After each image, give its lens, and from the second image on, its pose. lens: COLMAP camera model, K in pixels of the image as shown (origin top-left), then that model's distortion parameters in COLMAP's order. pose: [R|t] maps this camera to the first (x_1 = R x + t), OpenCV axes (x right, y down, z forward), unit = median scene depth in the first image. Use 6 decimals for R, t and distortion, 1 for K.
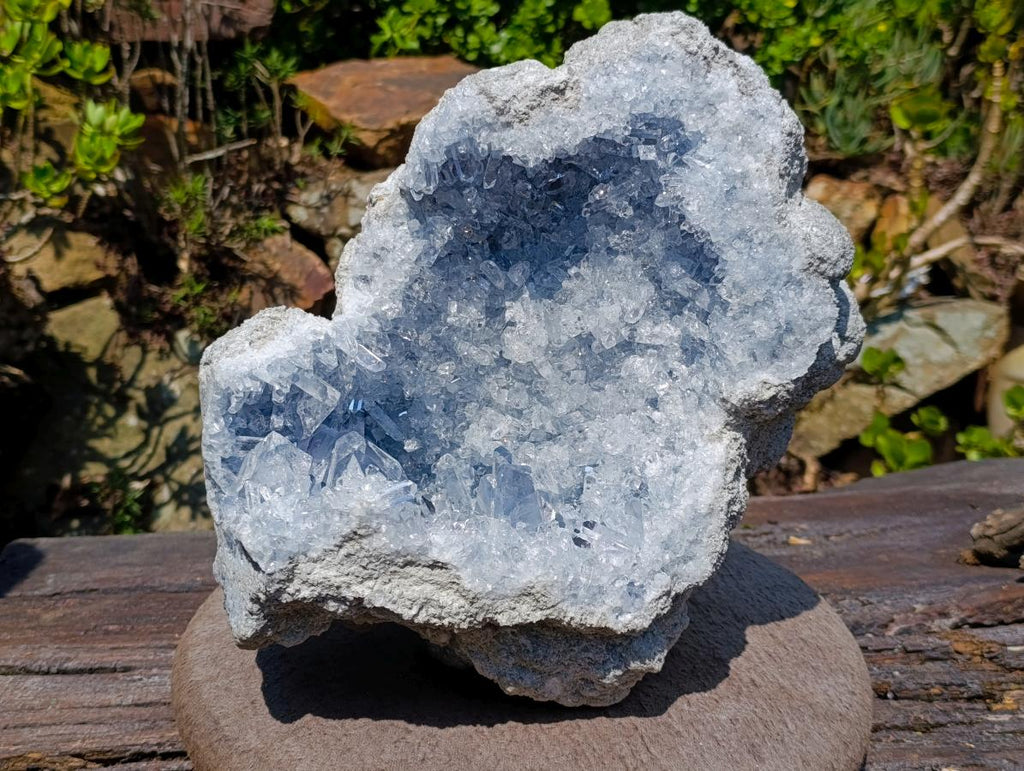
lens RADIAL K [[1458.2, 0, 499.2], [0, 1458.2, 409.7], [0, 0, 1]] dist [0.081046, 0.000000]
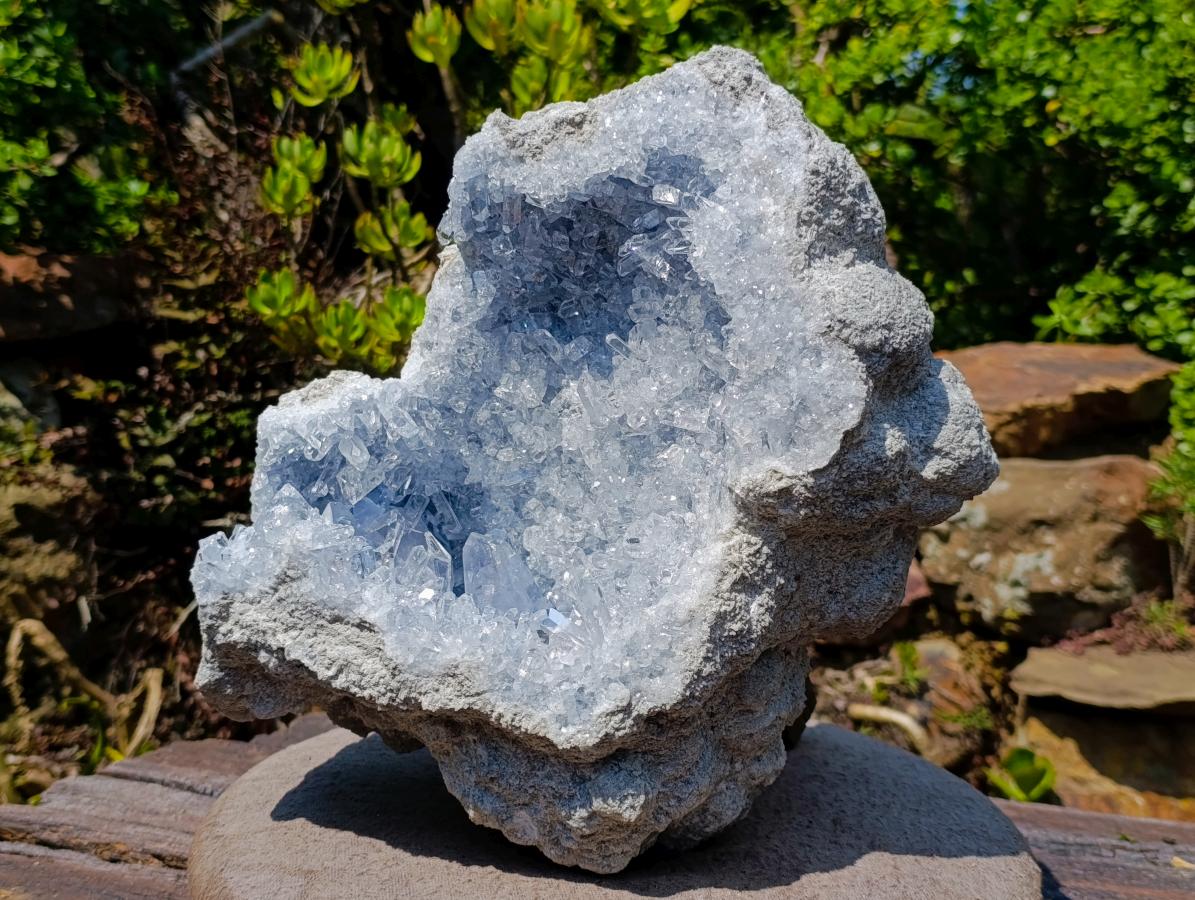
lens RADIAL K [[1701.7, 0, 587.8], [0, 1701.7, 460.8], [0, 0, 1]] dist [0.081046, 0.000000]
pose [[0.889076, 0.080094, -0.450698, 0.522825], [-0.173691, 0.969971, -0.170259, 0.157746], [0.423527, 0.229656, 0.876290, 0.120375]]
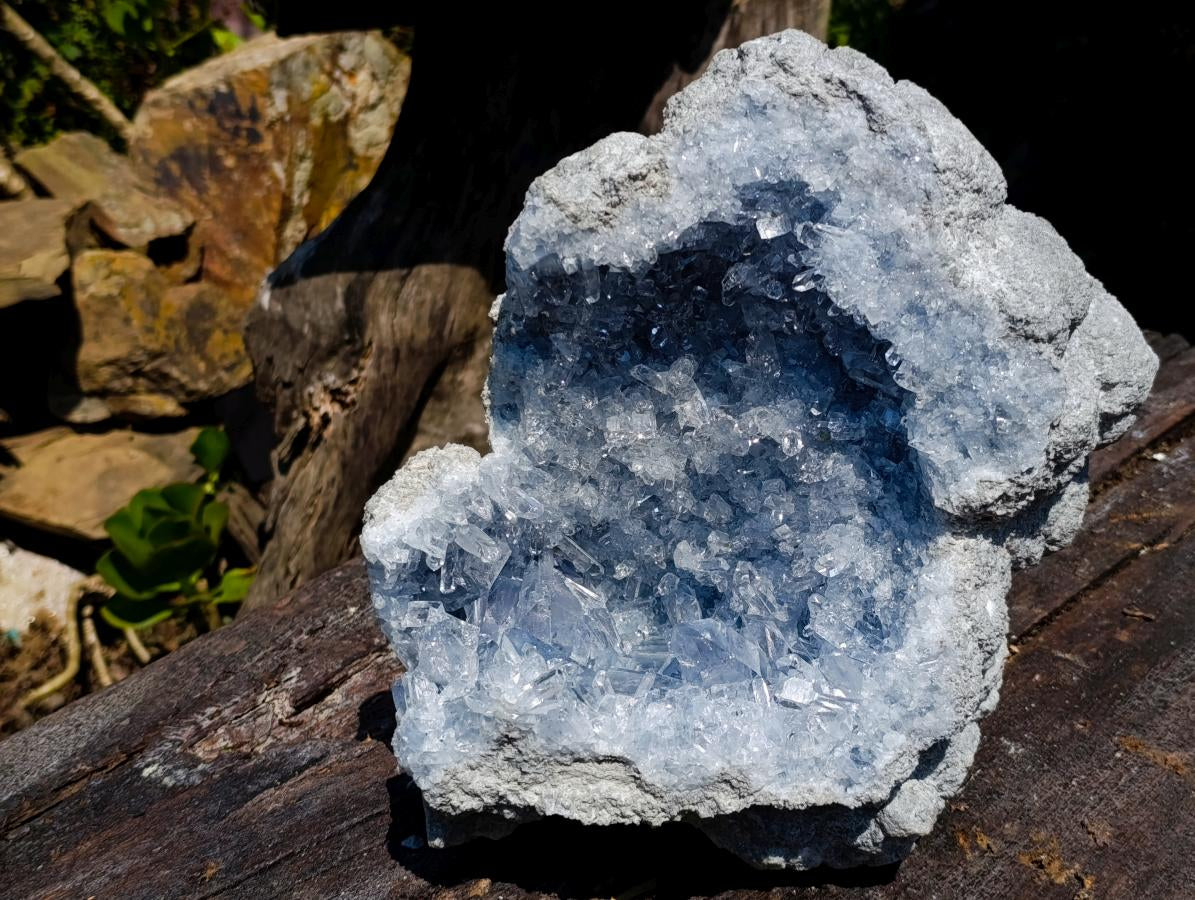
lens RADIAL K [[1701.7, 0, 585.3], [0, 1701.7, 453.9], [0, 0, 1]] dist [0.081046, 0.000000]
pose [[0.933372, -0.141760, -0.329727, 0.286543], [0.184488, 0.977531, 0.101967, -0.165077], [0.307864, -0.156004, 0.938553, 0.092516]]
